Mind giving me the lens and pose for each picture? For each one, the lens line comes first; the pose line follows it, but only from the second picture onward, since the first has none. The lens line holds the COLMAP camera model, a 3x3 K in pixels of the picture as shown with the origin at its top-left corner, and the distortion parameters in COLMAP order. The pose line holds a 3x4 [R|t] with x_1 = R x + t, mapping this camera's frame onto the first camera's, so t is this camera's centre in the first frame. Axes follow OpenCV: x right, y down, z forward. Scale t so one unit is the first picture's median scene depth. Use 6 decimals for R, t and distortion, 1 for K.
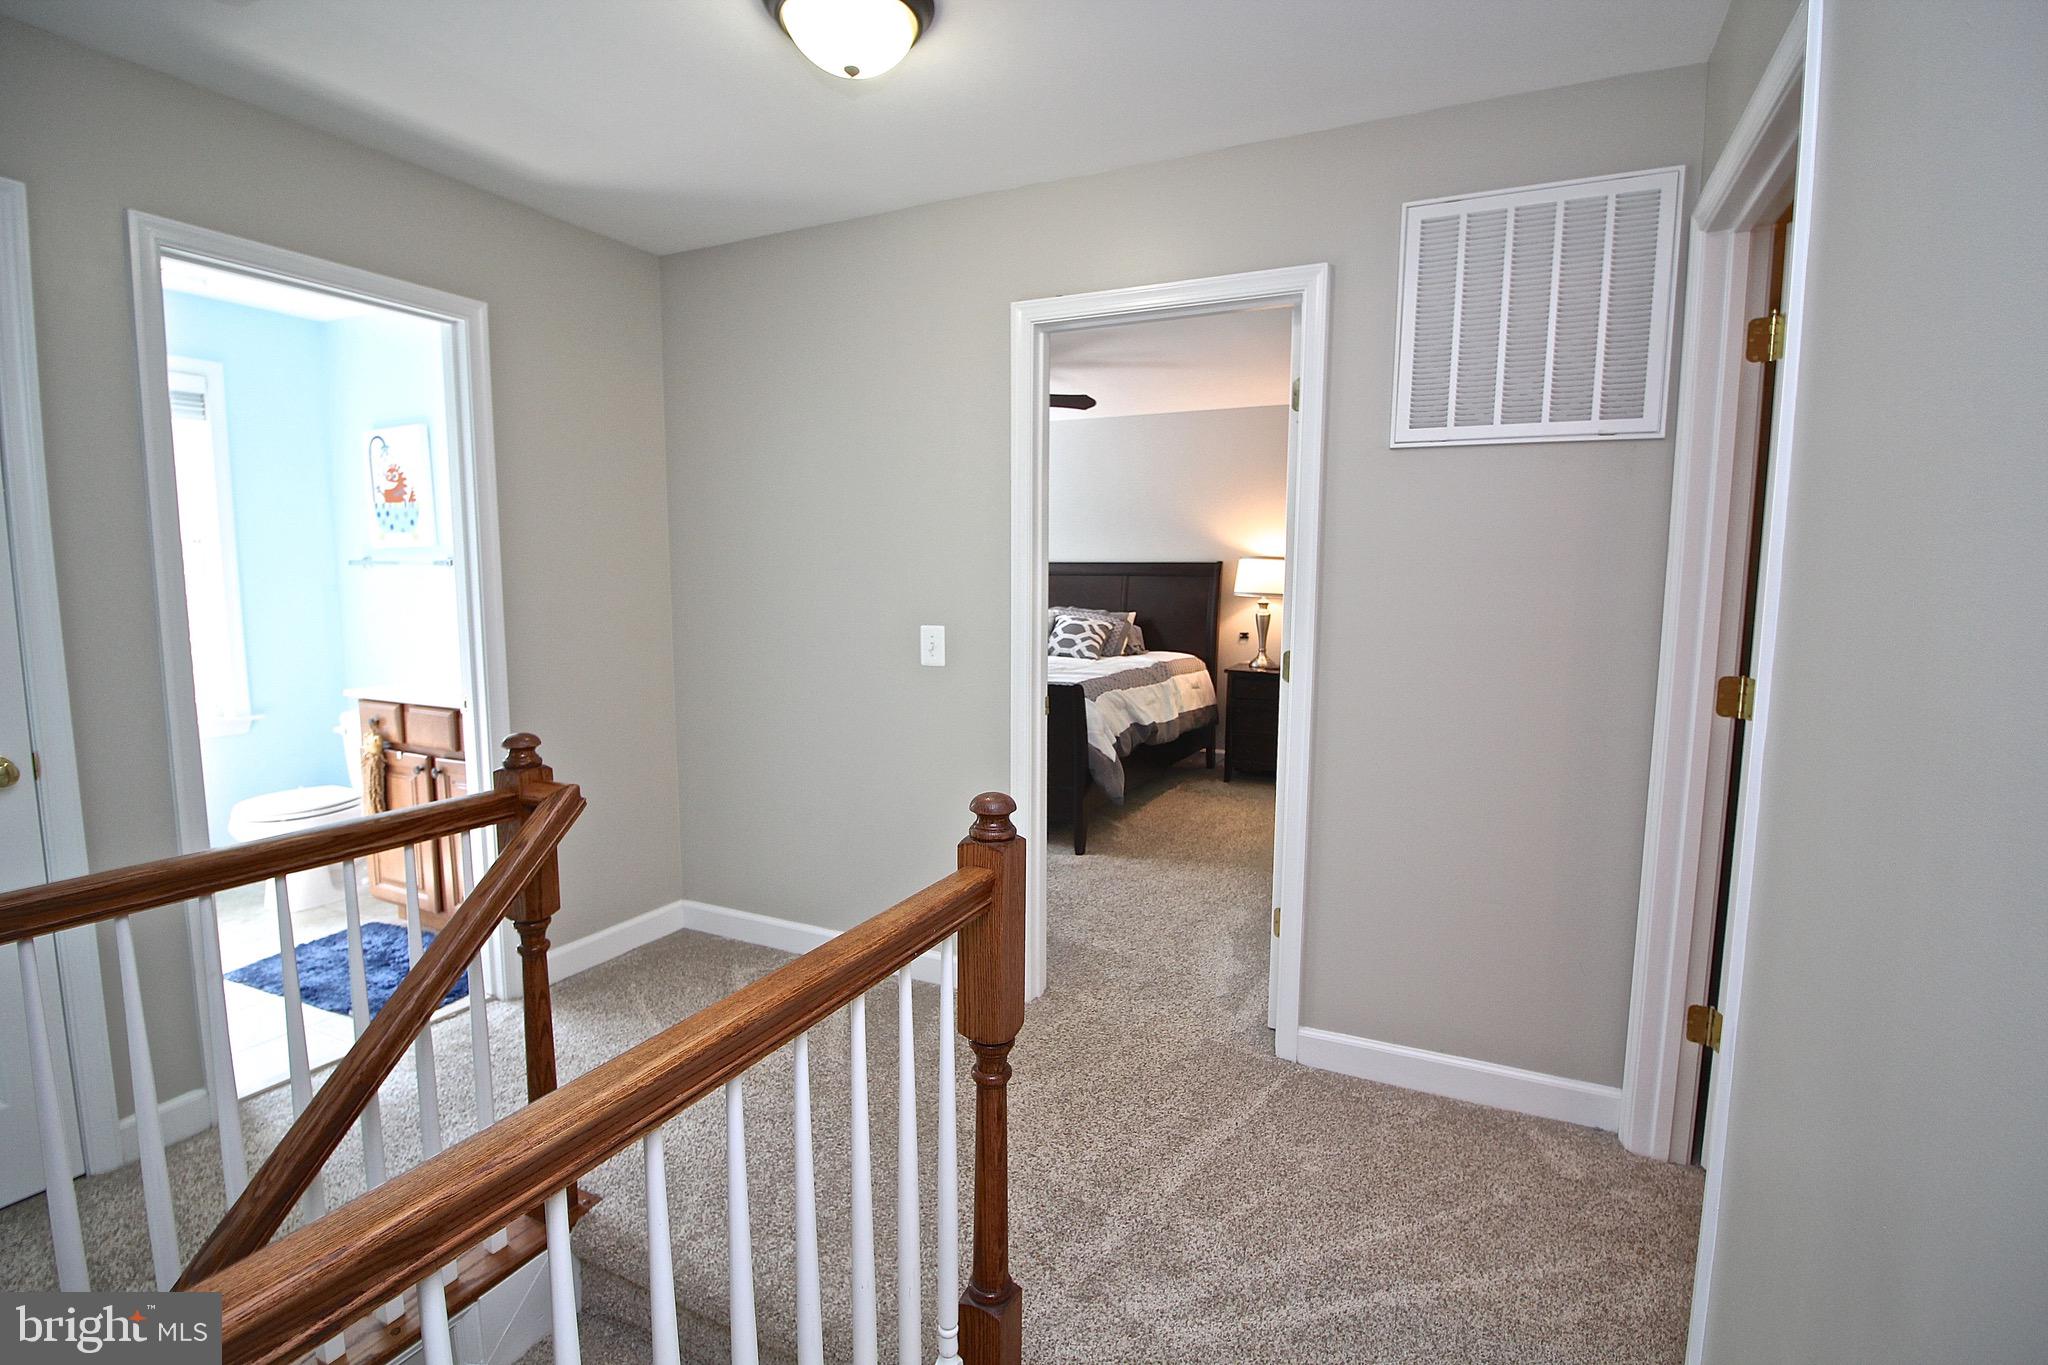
lens RADIAL K [[949.7, 0, 1014.0], [0, 949.7, 685.4], [0, 0, 1]] dist [-0.001239, -0.000305]
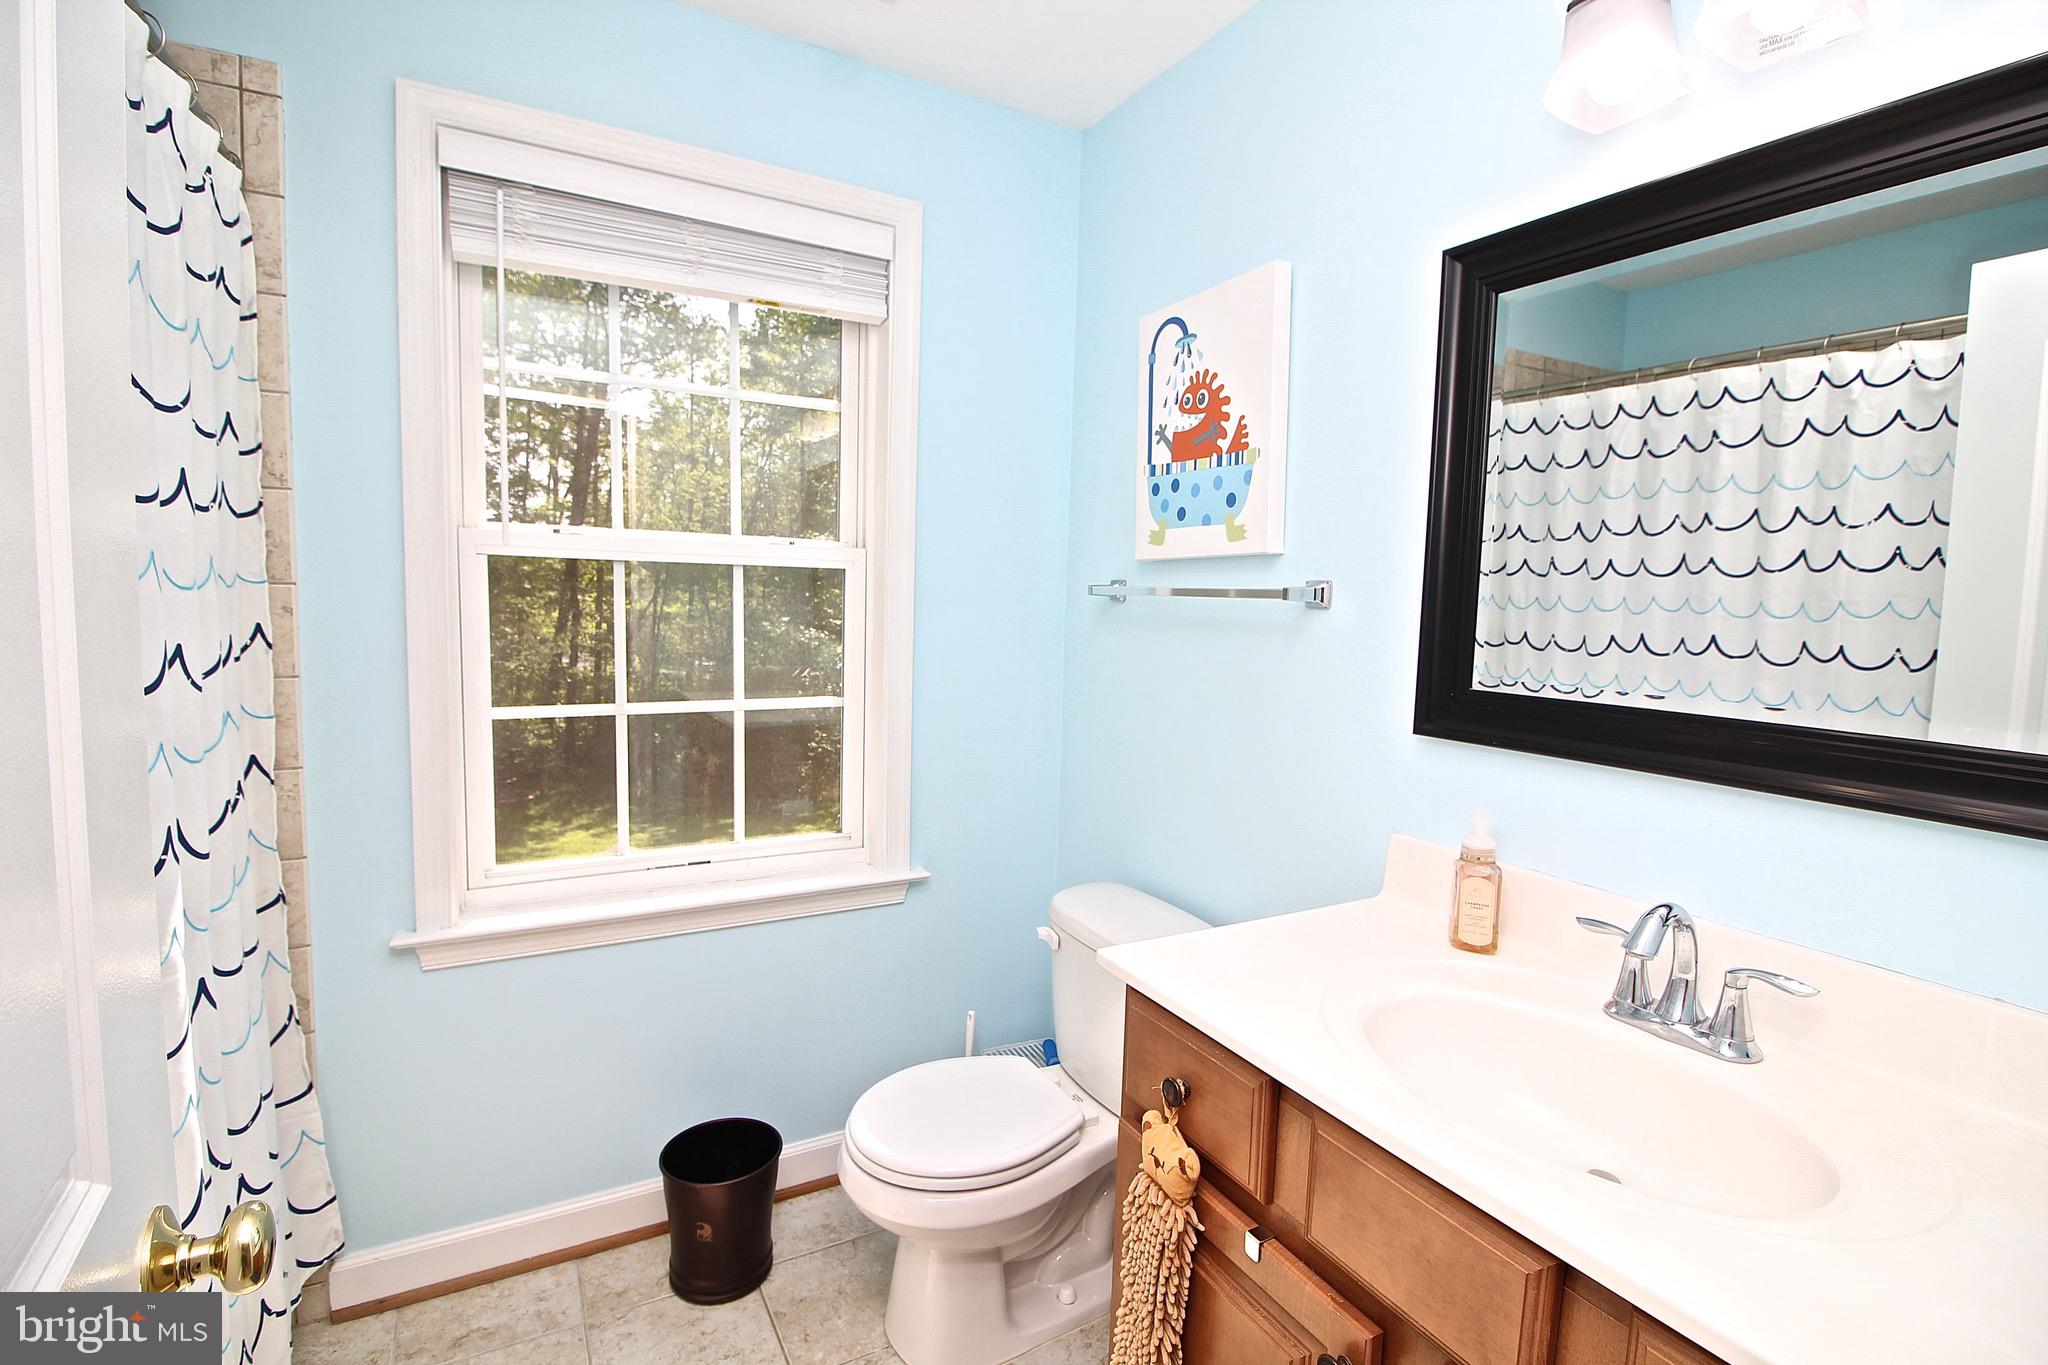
lens RADIAL K [[949.7, 0, 1023.2], [0, 949.7, 676.7], [0, 0, 1]] dist [-0.001239, -0.000305]
pose [[0.827706, 0.067191, -0.557126, -0.879332], [-0.086929, 0.996174, -0.009007, -0.150064], [0.554389, 0.055886, 0.830379, 1.117538]]
